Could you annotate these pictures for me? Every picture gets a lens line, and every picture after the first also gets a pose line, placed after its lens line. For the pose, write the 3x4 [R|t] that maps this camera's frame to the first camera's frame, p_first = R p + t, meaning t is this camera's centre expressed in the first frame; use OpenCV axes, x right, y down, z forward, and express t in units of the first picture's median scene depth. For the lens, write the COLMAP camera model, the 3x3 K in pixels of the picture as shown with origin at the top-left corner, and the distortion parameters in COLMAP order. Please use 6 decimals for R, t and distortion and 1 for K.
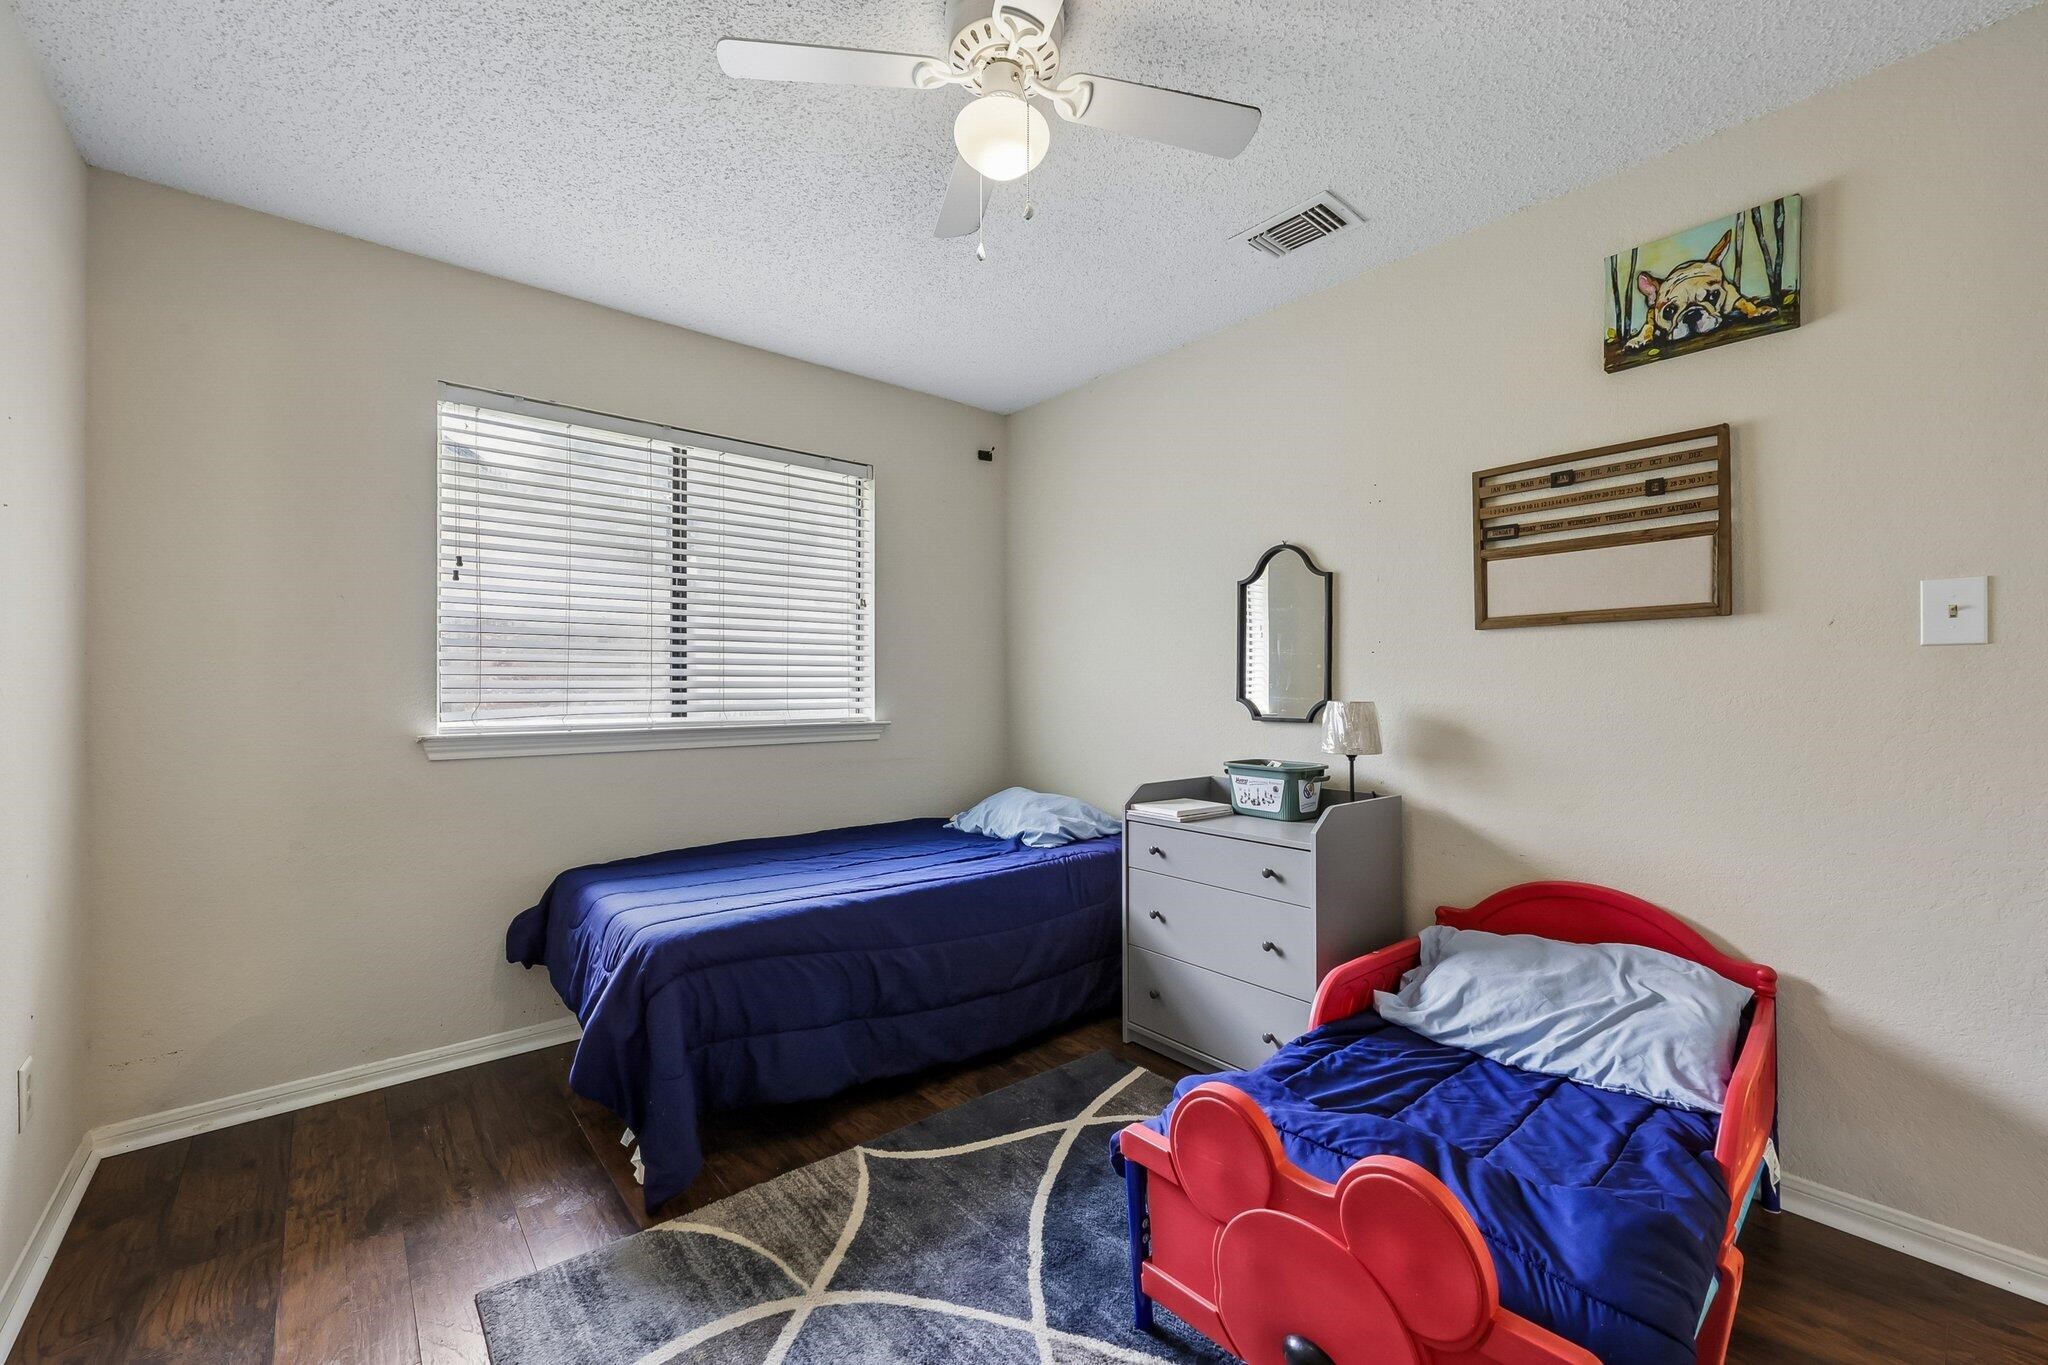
lens RADIAL K [[826.3, 0, 1022.0], [0, 826.3, 677.7], [0, 0, 1]] dist [-0.000460, -0.000150]
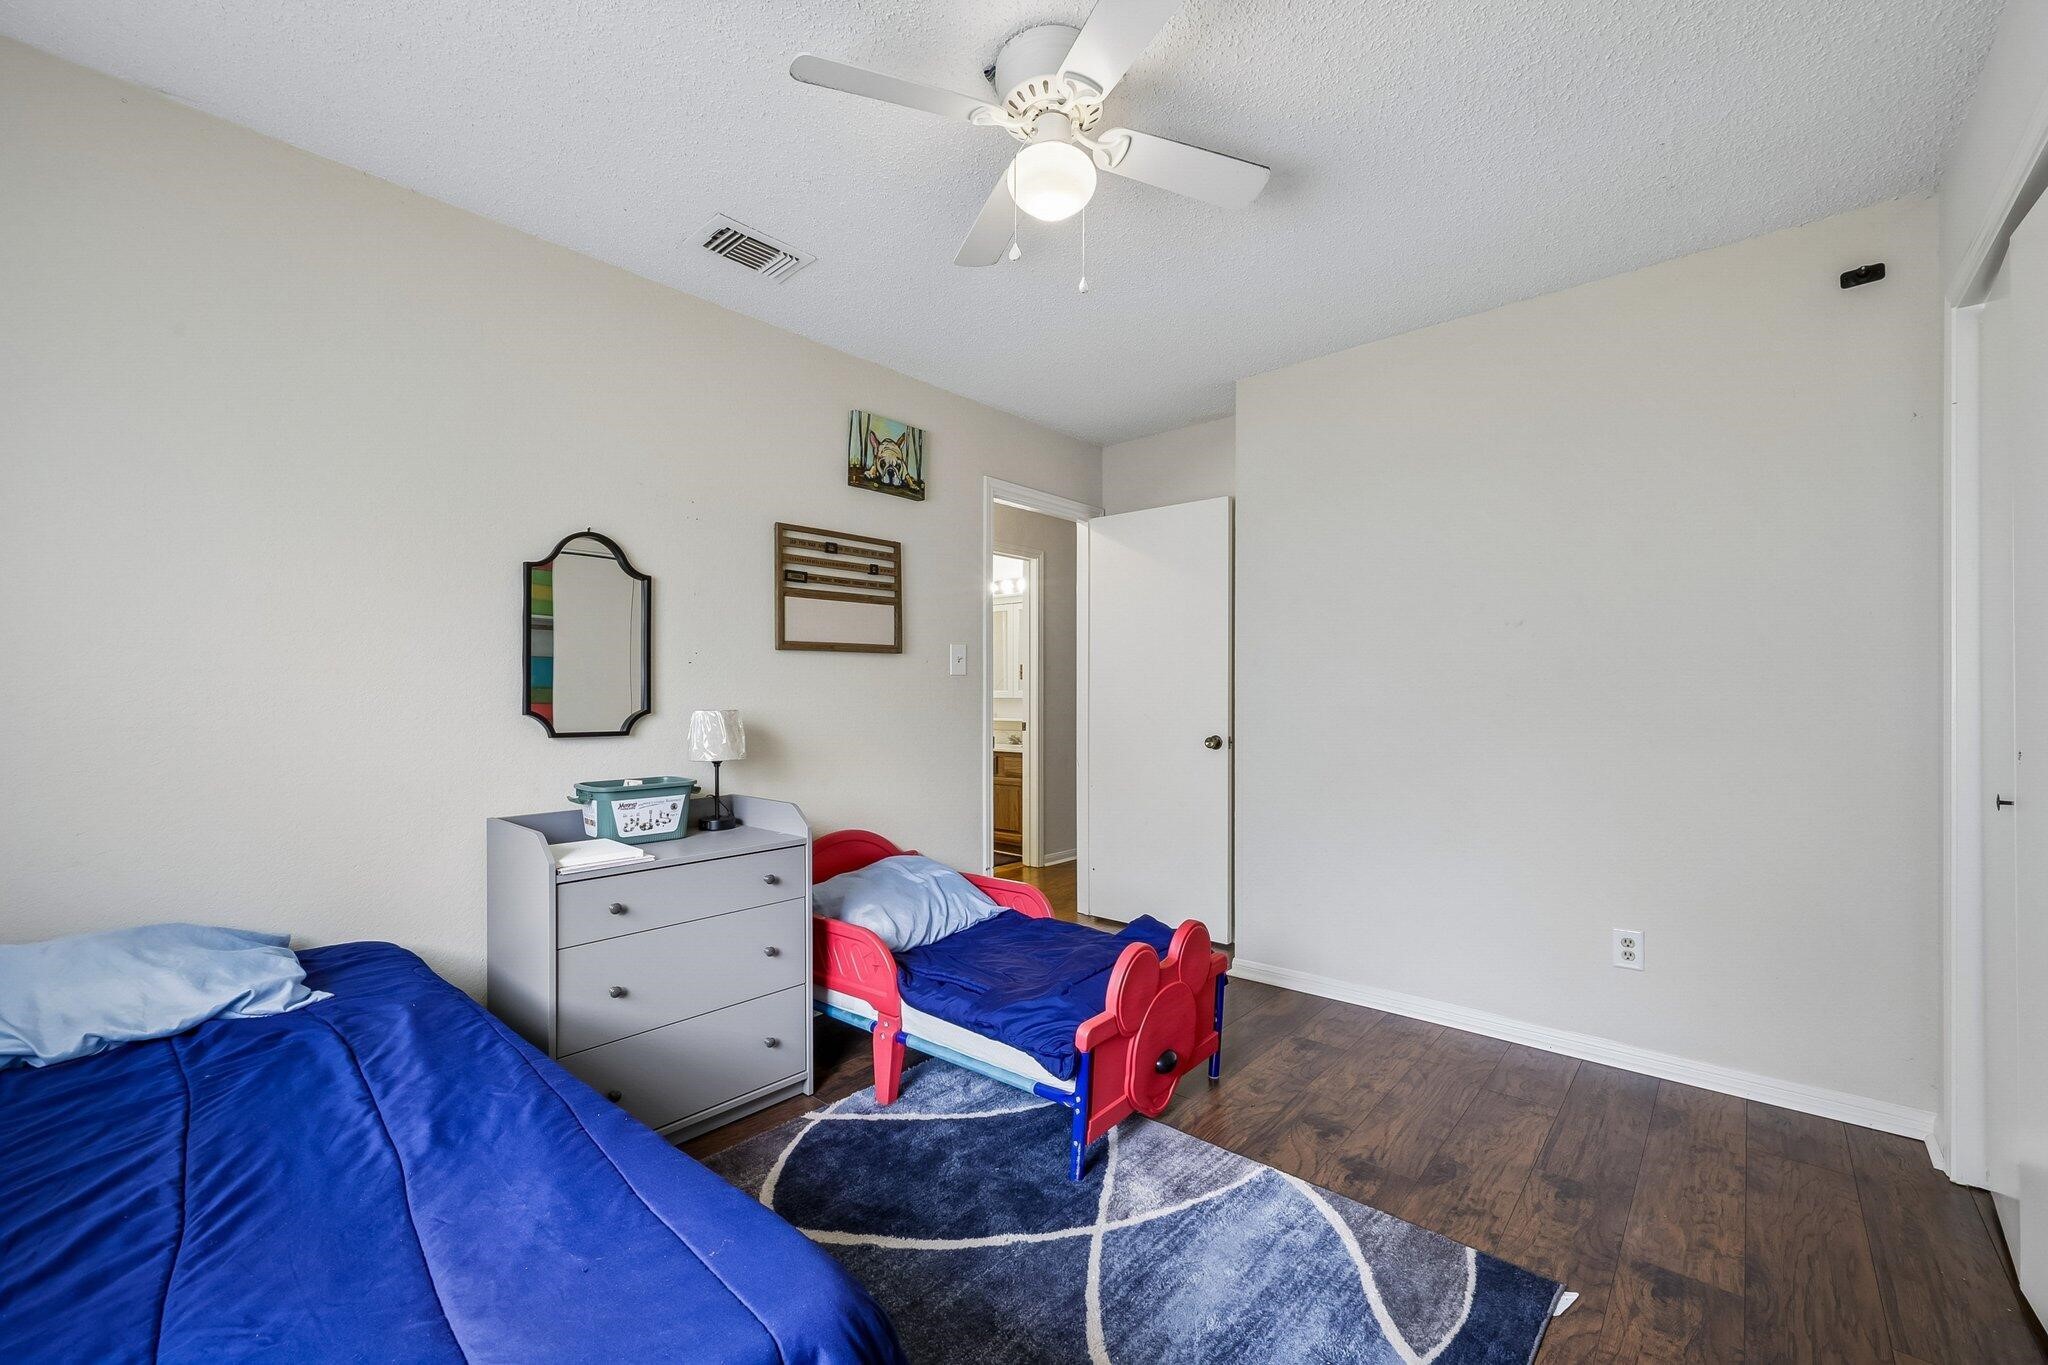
lens RADIAL K [[831.8, 0, 1024.0], [0, 831.8, 682.5], [0, 0, 1]] dist [0.002027, 0.000061]
pose [[-0.150104, 0.009430, 0.988625, -0.843670], [-0.010846, 0.999879, -0.011184, 0.001815], [-0.988611, -0.012402, -0.149983, 0.932206]]
